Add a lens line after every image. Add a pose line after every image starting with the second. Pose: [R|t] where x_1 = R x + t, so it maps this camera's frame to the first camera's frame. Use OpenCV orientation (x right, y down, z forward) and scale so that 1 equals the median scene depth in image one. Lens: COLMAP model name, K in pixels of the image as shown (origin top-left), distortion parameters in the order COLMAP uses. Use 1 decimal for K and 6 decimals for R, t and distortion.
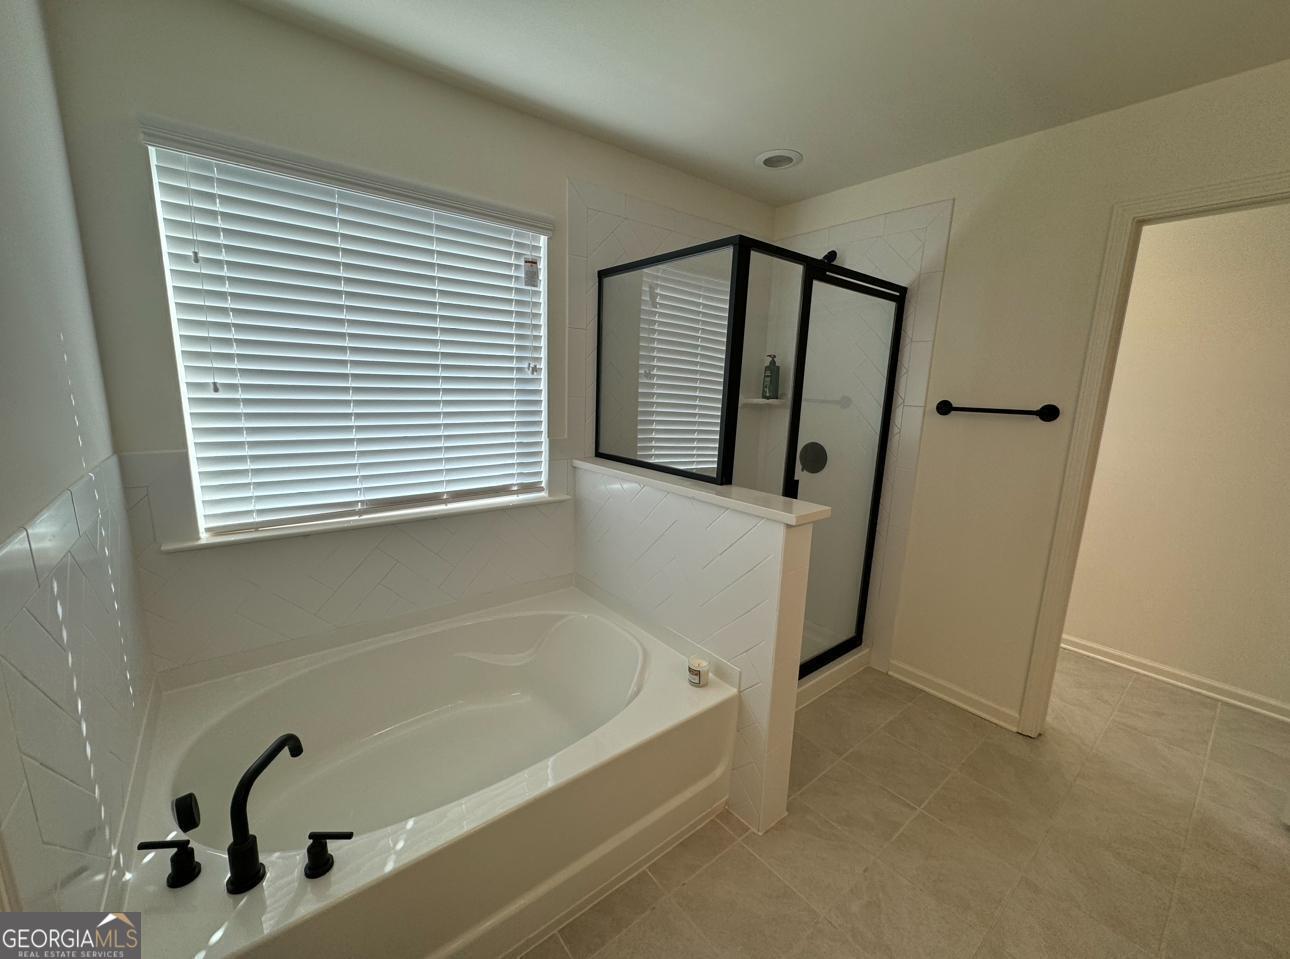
lens RADIAL K [[512.4, 0, 643.9], [0, 512.4, 481.5], [0, 0, 1]] dist [0.002007, 0.000275]
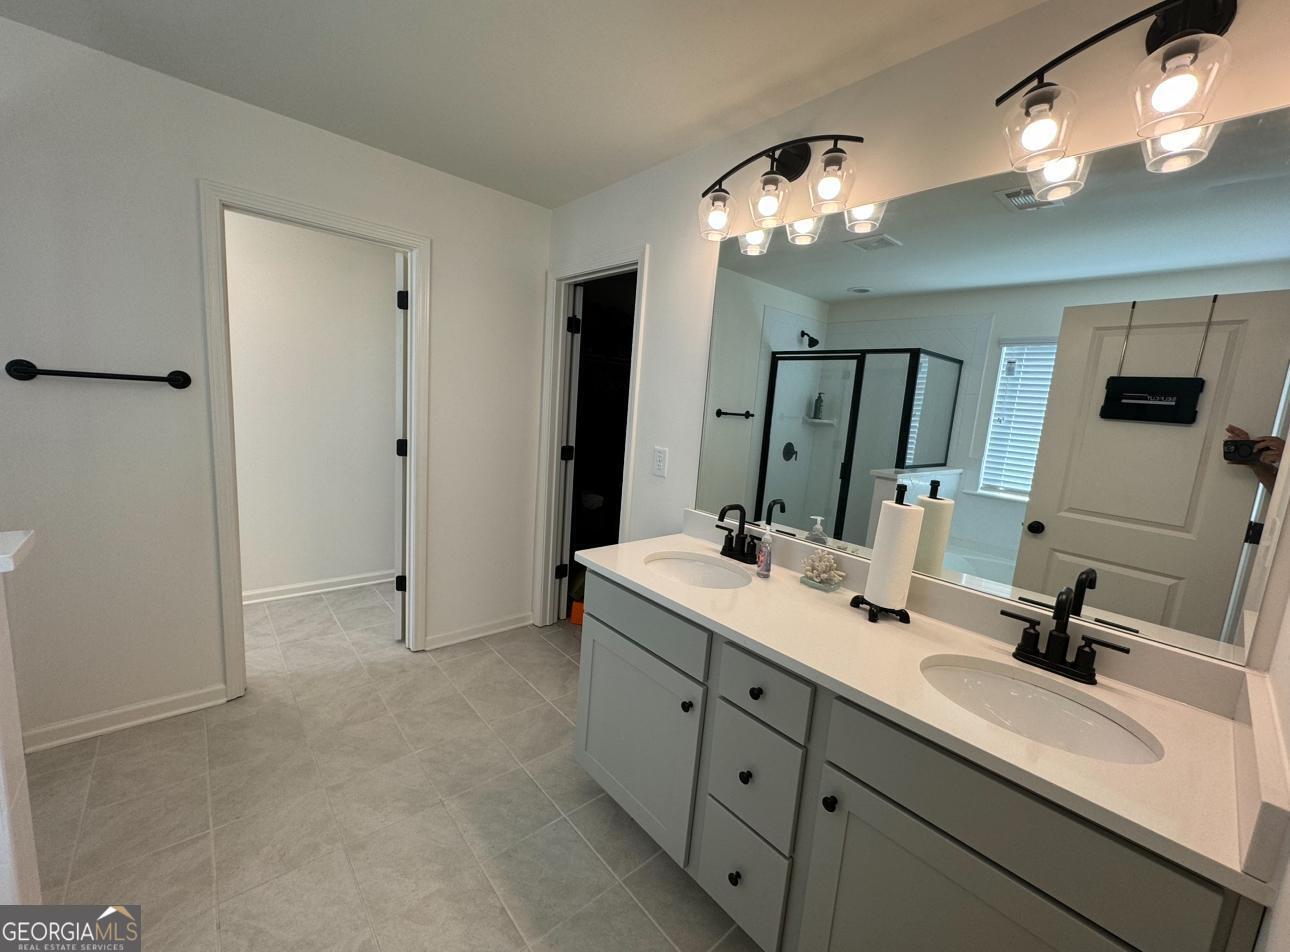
lens RADIAL K [[510.6, 0, 643.8], [0, 510.6, 477.5], [0, 0, 1]] dist [0.000127, 0.000068]
pose [[-0.034376, -0.186115, 0.981927, -0.211273], [0.109199, 0.975925, 0.188800, -0.039882], [-0.993425, 0.113716, -0.013225, 0.166593]]
